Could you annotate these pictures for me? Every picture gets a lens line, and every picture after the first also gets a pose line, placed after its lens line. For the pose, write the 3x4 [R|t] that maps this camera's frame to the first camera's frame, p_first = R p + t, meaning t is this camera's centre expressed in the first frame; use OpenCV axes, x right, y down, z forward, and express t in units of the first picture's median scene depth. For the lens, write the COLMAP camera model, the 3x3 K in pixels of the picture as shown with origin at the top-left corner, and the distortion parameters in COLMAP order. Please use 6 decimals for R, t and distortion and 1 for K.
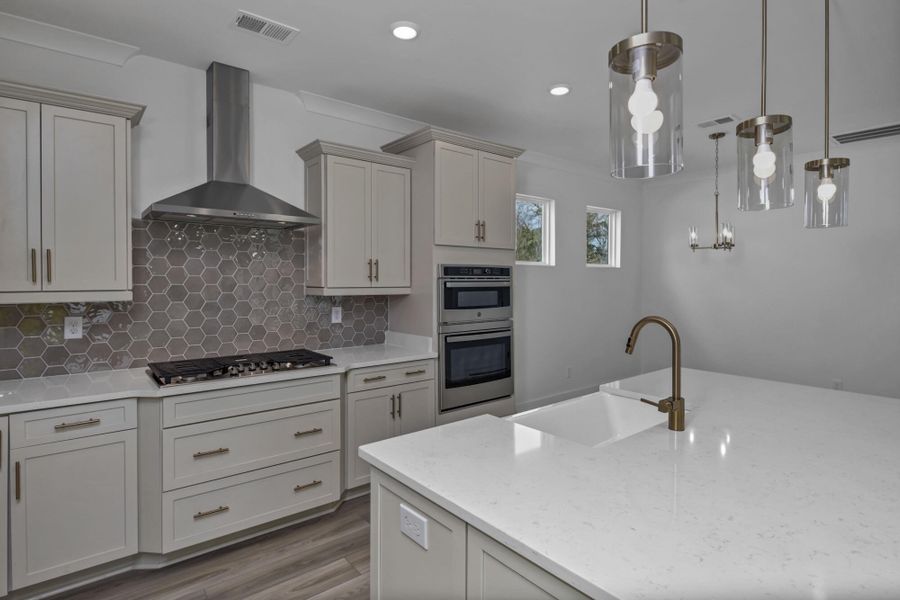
lens RADIAL K [[462.7, 0, 469.6], [0, 462.7, 281.7], [0, 0, 1]] dist [-0.002998, -0.000526]
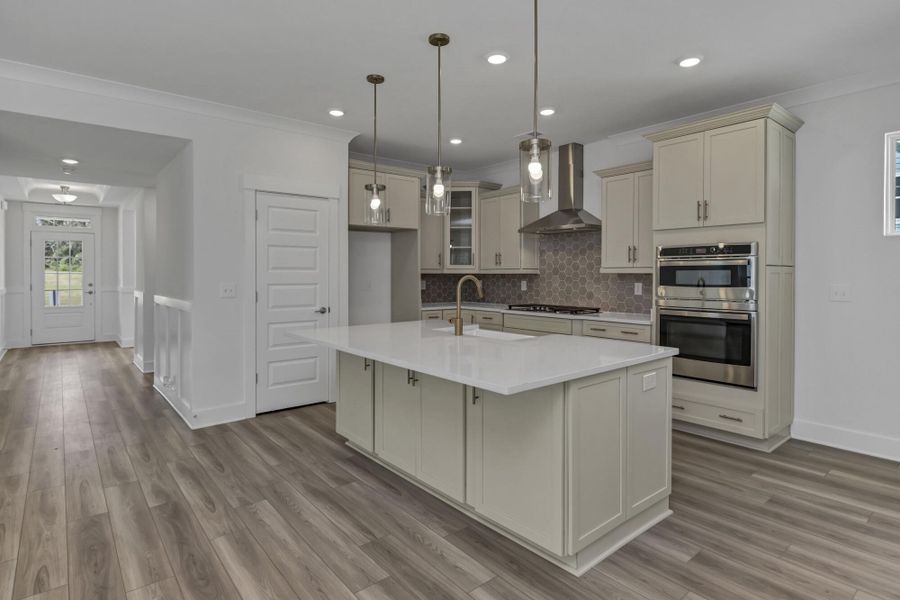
lens RADIAL K [[481.0, 0, 448.5], [0, 481.0, 277.1], [0, 0, 1]] dist [-0.000805, -0.001165]
pose [[-0.014490, 0.004021, -0.999887, 1.132733], [-0.004703, 0.999981, 0.004090, 0.035814], [0.999884, 0.004762, -0.014471, 0.476953]]
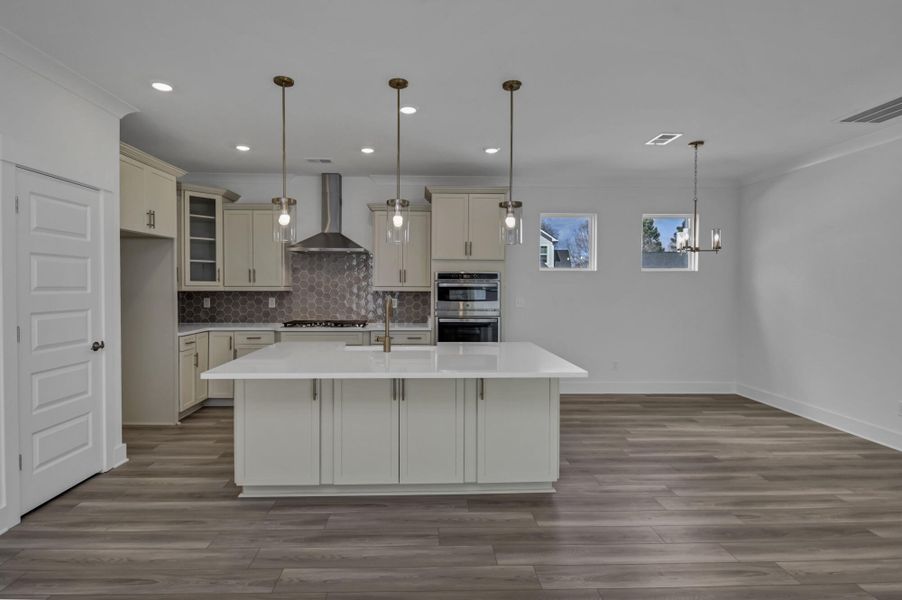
lens RADIAL K [[463.9, 0, 447.3], [0, 463.9, 294.0], [0, 0, 1]] dist [-0.003458, -0.001038]
pose [[0.789741, 0.012767, -0.613307, 0.910583], [-0.005359, 0.999889, 0.013914, 0.014562], [0.613417, -0.007702, 0.789722, -0.213027]]
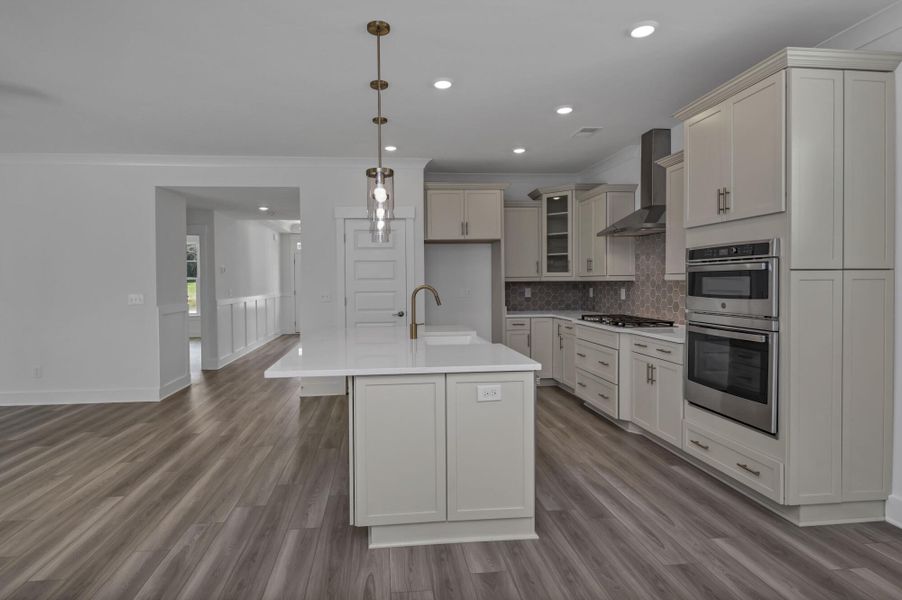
lens RADIAL K [[480.2, 0, 417.9], [0, 480.2, 285.7], [0, 0, 1]] dist [-0.001129, -0.001935]
pose [[-0.583649, 0.011754, -0.811921, 1.048164], [0.005903, 0.999930, 0.010233, 0.025786], [0.811984, 0.001179, -0.583678, 1.099548]]
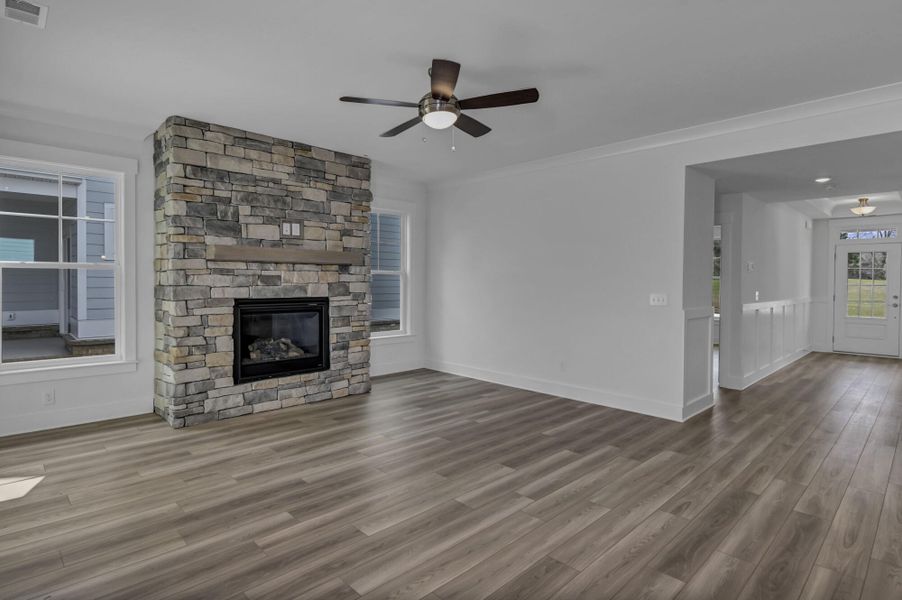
lens RADIAL K [[463.9, 0, 447.3], [0, 463.9, 294.0], [0, 0, 1]] dist [-0.003458, -0.001038]
pose [[-0.998006, -0.005983, -0.062838, 0.997943], [-0.007801, 0.999557, 0.028733, 0.031155], [0.062638, 0.029166, -0.997610, 0.717042]]
